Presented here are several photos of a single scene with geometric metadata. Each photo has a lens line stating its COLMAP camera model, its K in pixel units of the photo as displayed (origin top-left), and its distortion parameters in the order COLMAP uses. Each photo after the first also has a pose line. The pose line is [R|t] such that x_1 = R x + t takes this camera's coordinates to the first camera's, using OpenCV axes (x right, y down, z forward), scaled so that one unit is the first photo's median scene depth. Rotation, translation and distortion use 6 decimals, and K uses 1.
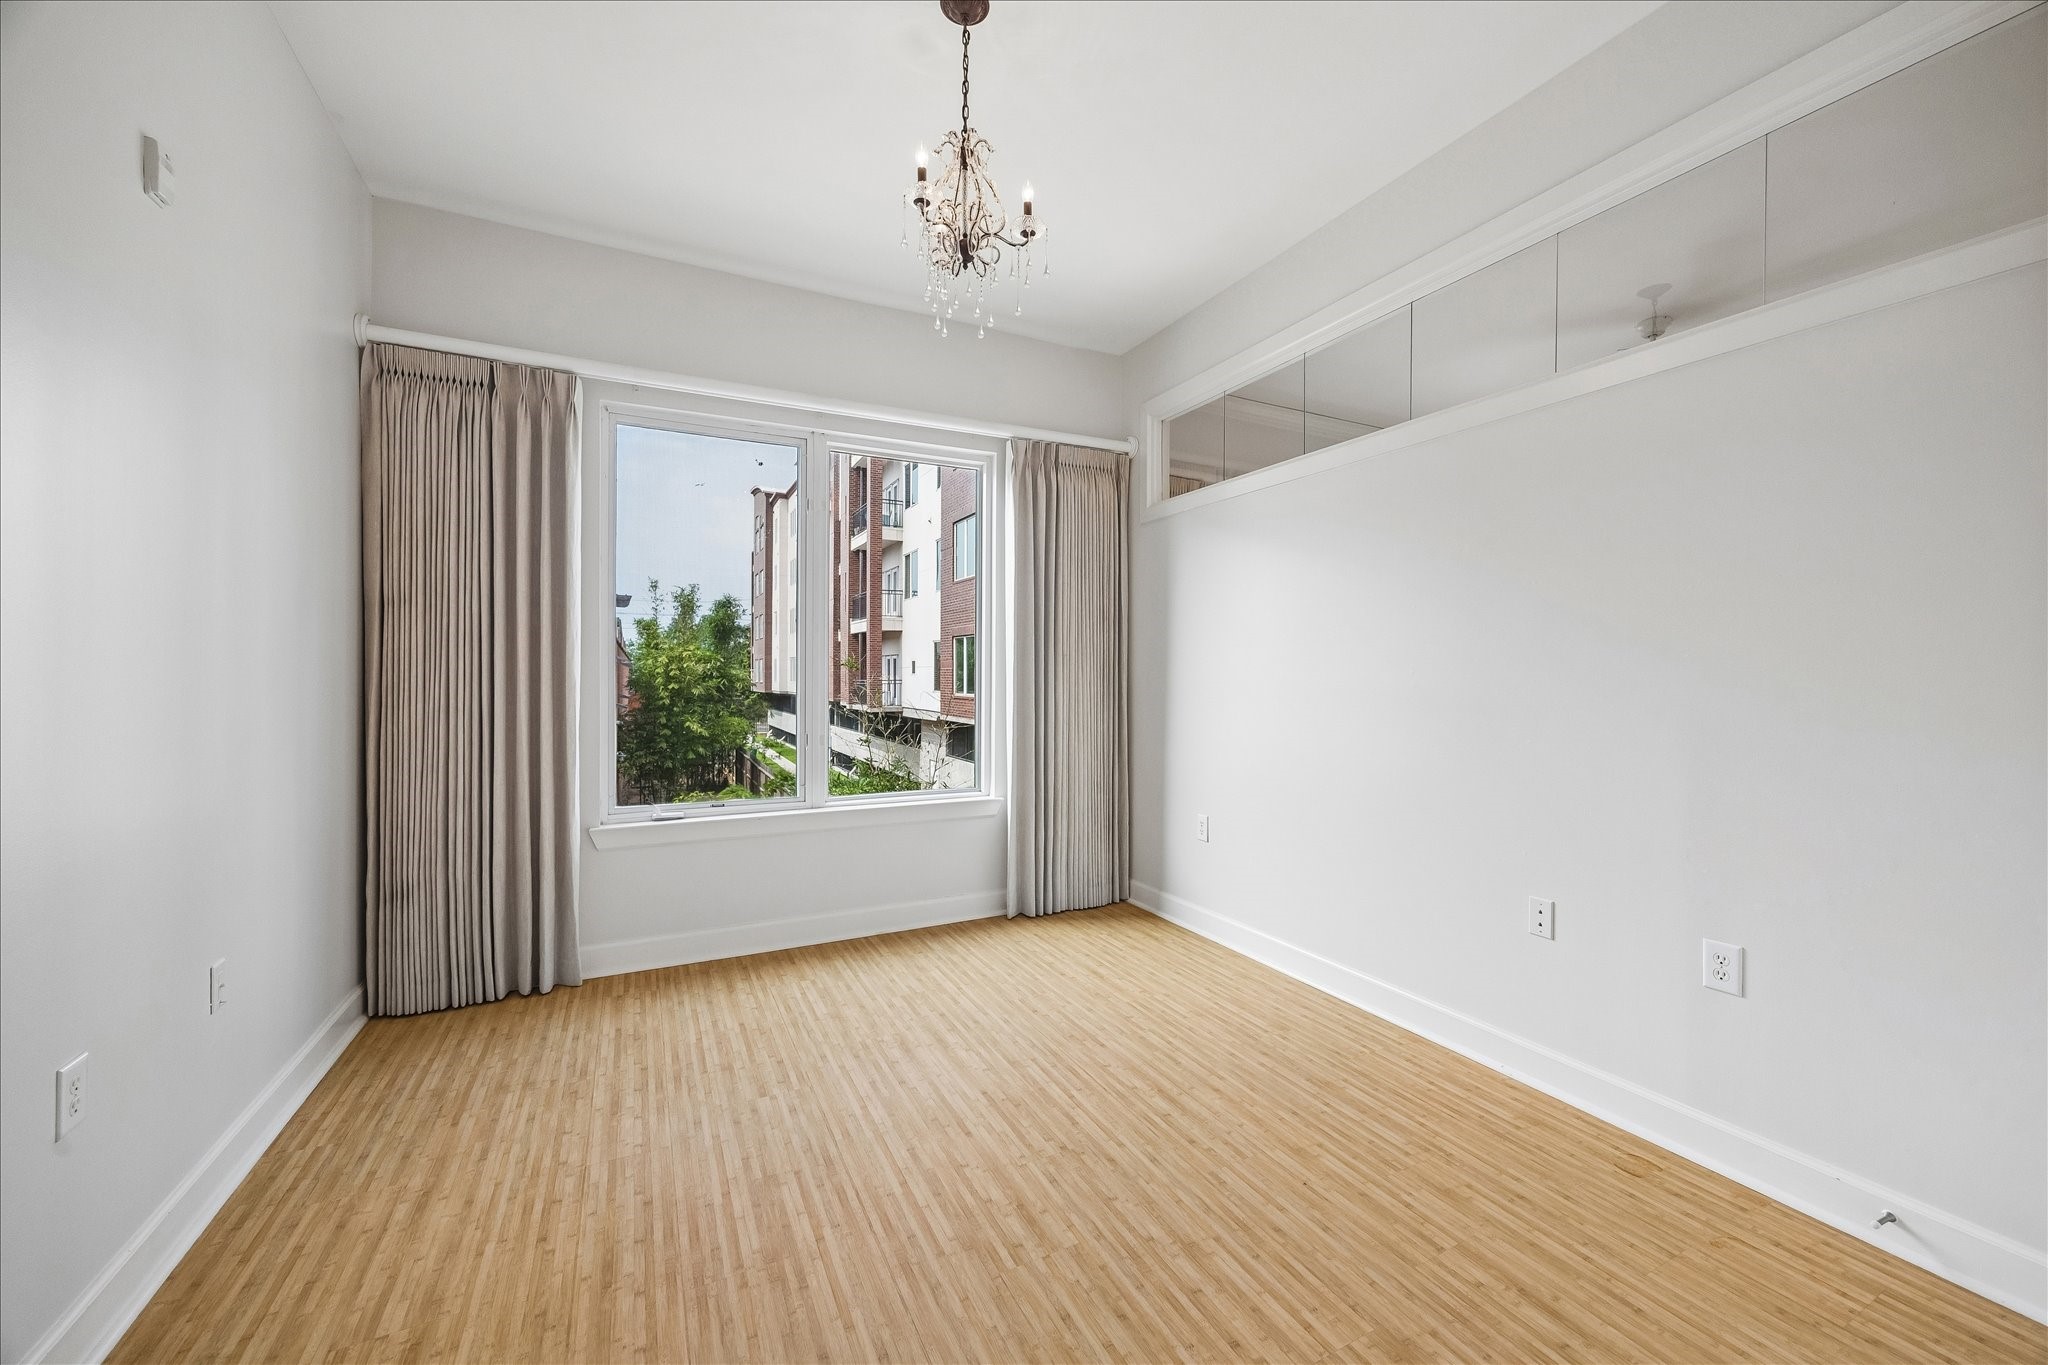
lens RADIAL K [[797.5, 0, 1029.4], [0, 797.5, 693.1], [0, 0, 1]] dist [0.000838, 0.000526]
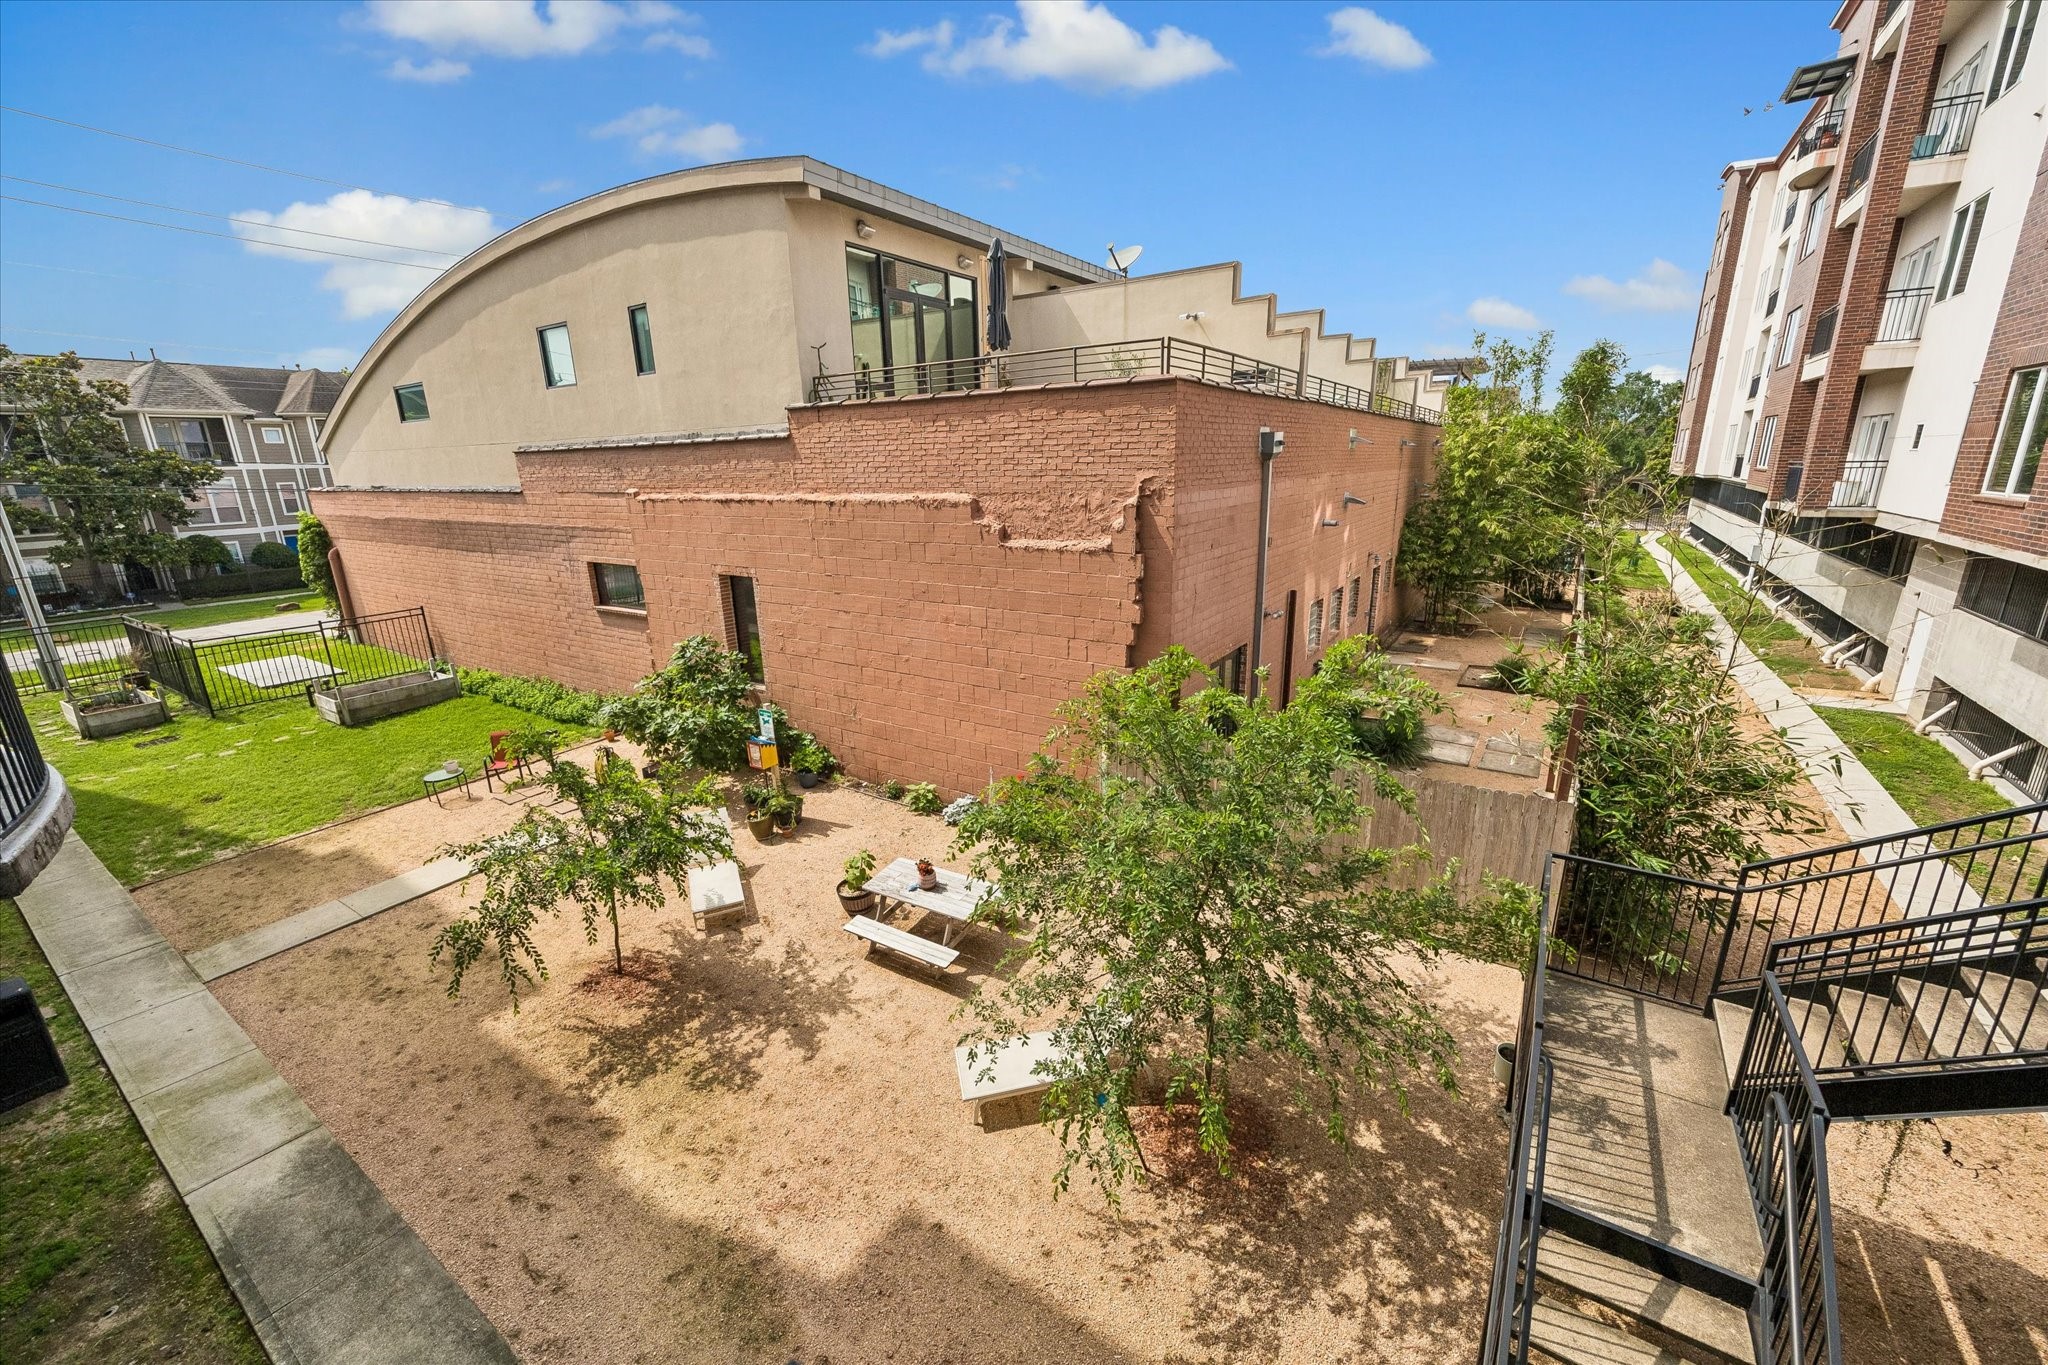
lens RADIAL K [[797.5, 0, 1029.4], [0, 797.5, 693.1], [0, 0, 1]] dist [0.000838, 0.000526]
pose [[0.516413, 0.229396, -0.825042, 0.032274], [-0.002800, 0.963900, 0.266252, -0.007503], [0.856335, -0.135185, 0.498413, 0.180483]]
